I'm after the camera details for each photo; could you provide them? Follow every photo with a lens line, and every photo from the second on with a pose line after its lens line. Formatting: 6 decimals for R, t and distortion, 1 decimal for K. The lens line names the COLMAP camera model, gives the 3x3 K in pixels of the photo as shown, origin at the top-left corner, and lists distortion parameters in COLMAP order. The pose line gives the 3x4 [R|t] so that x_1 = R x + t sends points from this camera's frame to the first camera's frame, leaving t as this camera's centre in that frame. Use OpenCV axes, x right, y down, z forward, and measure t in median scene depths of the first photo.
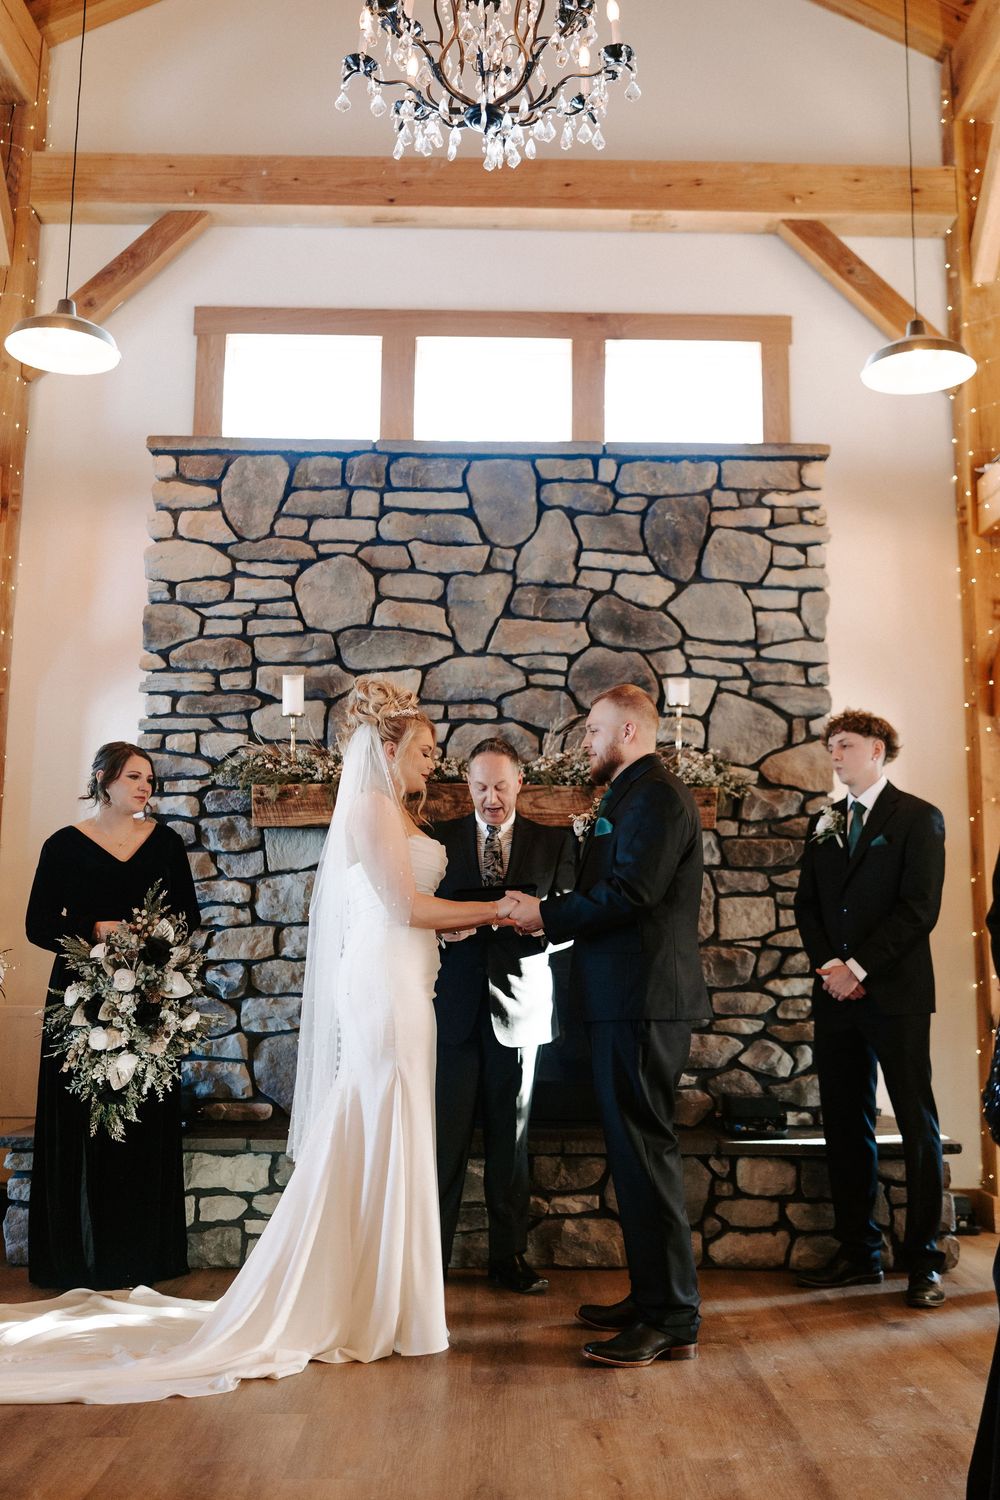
lens RADIAL K [[1468.6, 0, 512.8], [0, 1468.6, 723.0], [0, 0, 1]] dist [0.007555, -0.016669]
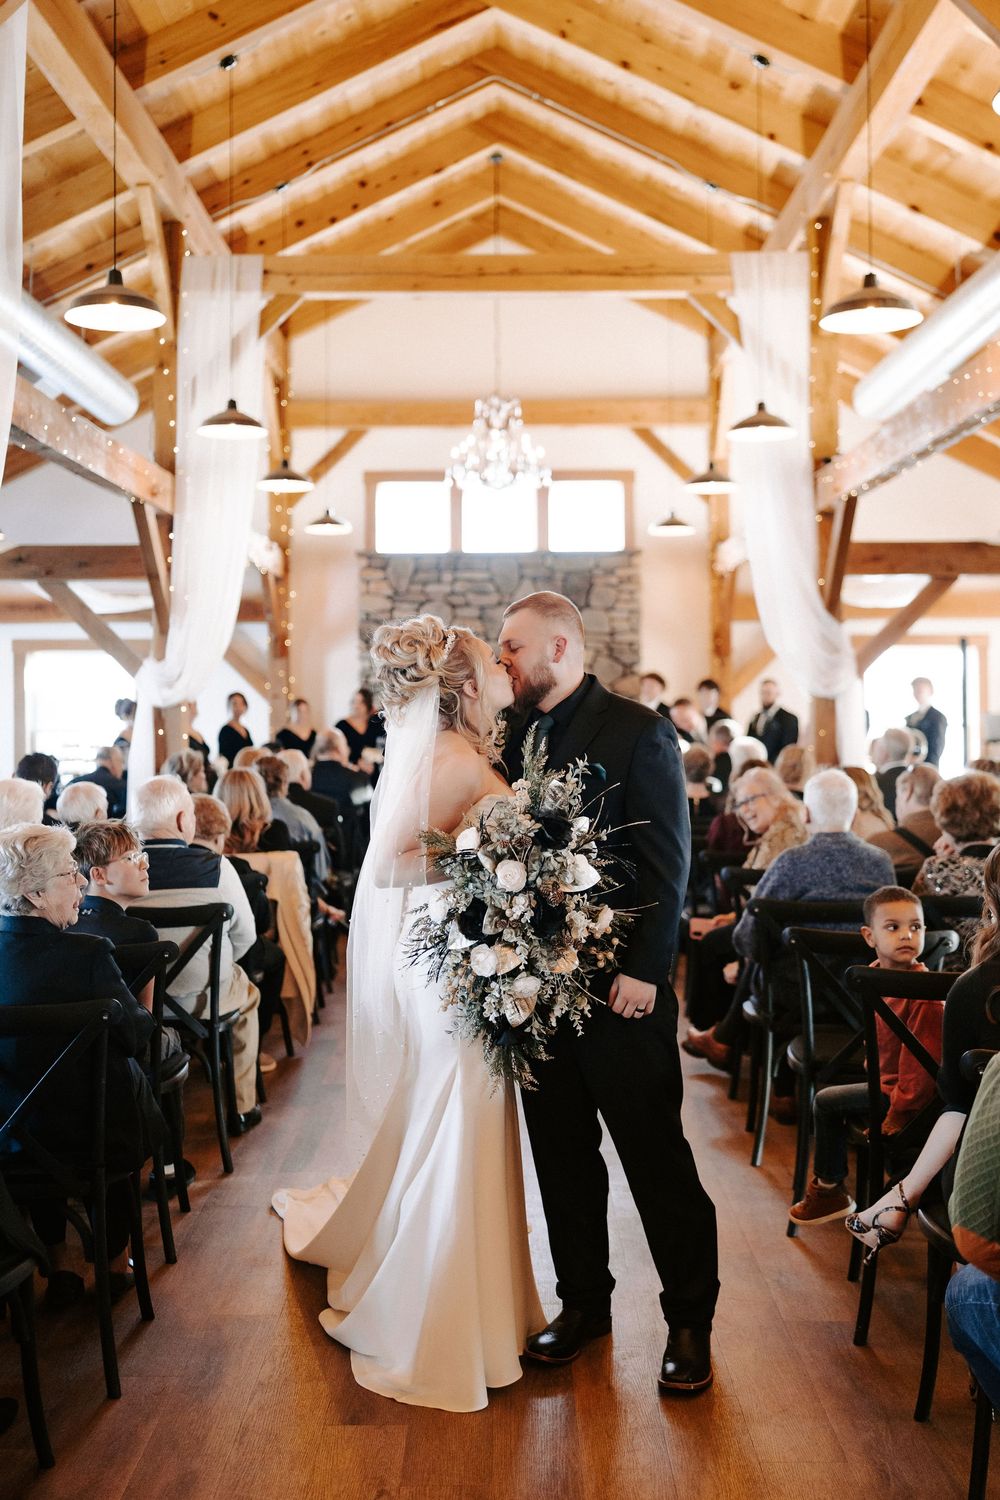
lens RADIAL K [[1575.3, 0, 535.1], [0, 1575.3, 757.3], [0, 0, 1]] dist [0.010652, -0.028851]
pose [[0.999841, -0.016026, 0.007771, 0.017274], [0.014267, 0.981841, 0.189171, -0.348962], [-0.010662, -0.189030, 0.981913, -1.589786]]
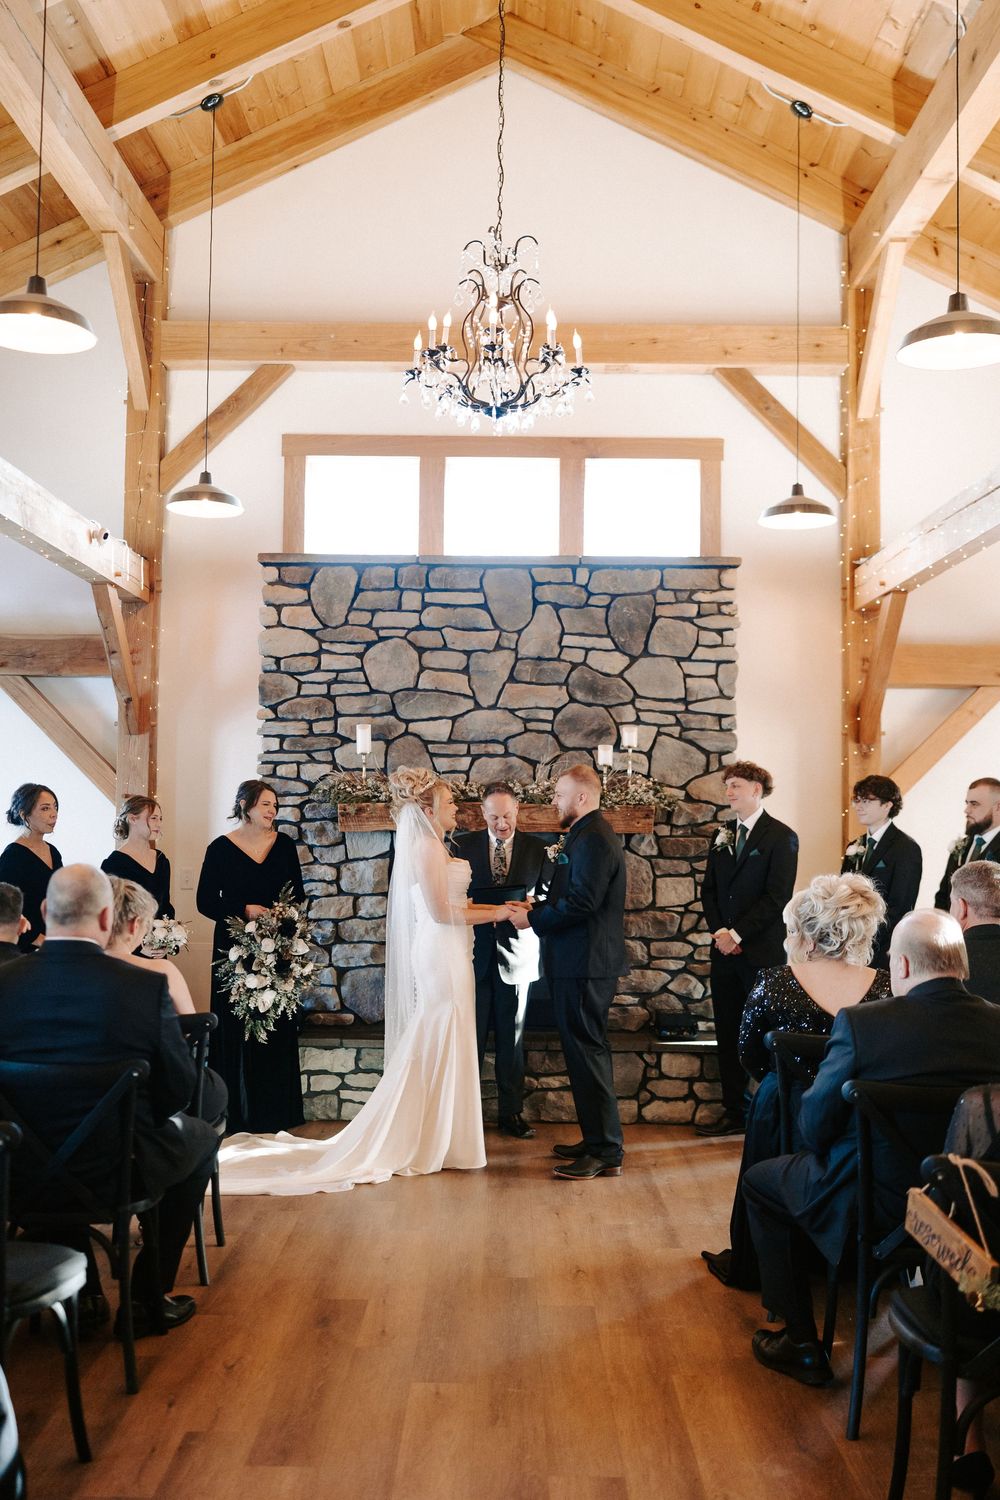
lens RADIAL K [[1474.0, 0, 486.3], [0, 1474.0, 744.2], [0, 0, 1]] dist [0.011446, -0.018269]
pose [[0.999642, 0.001580, -0.026719, 0.010245], [0.001307, 0.994184, 0.107689, -0.167318], [0.026734, -0.107686, 0.993825, -0.437099]]
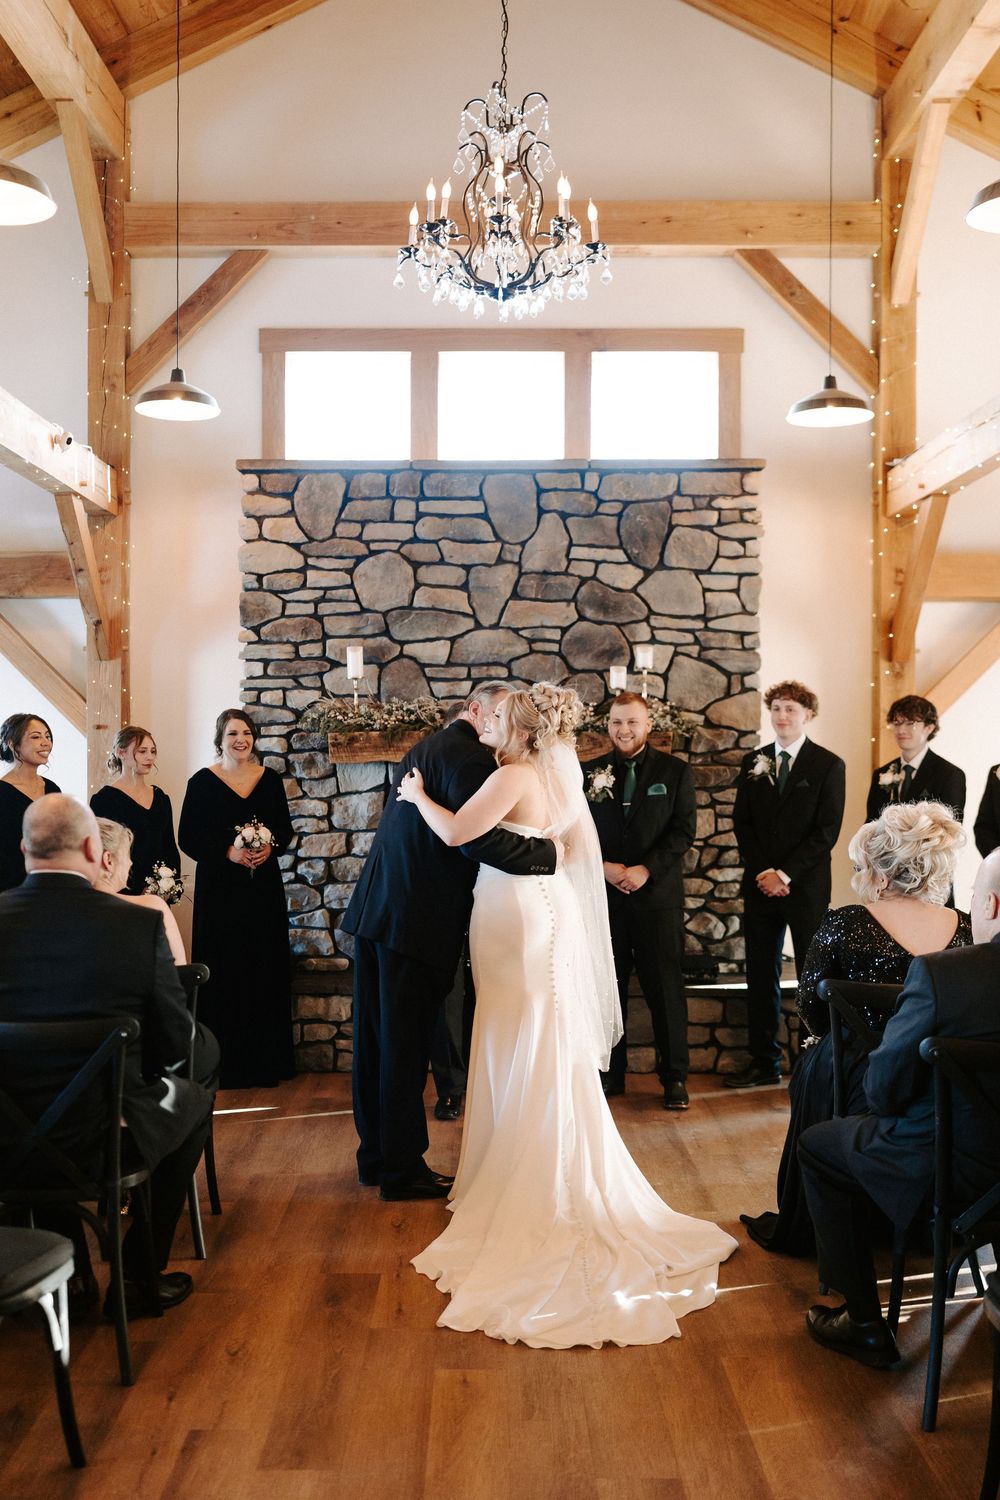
lens RADIAL K [[1531.5, 0, 466.9], [0, 1531.5, 763.0], [0, 0, 1]] dist [0.013645, -0.035971]
pose [[0.999638, -0.006565, -0.026098, -0.011983], [0.010838, 0.985876, 0.167128, -0.157322], [0.024633, -0.167351, 0.985590, -0.377447]]
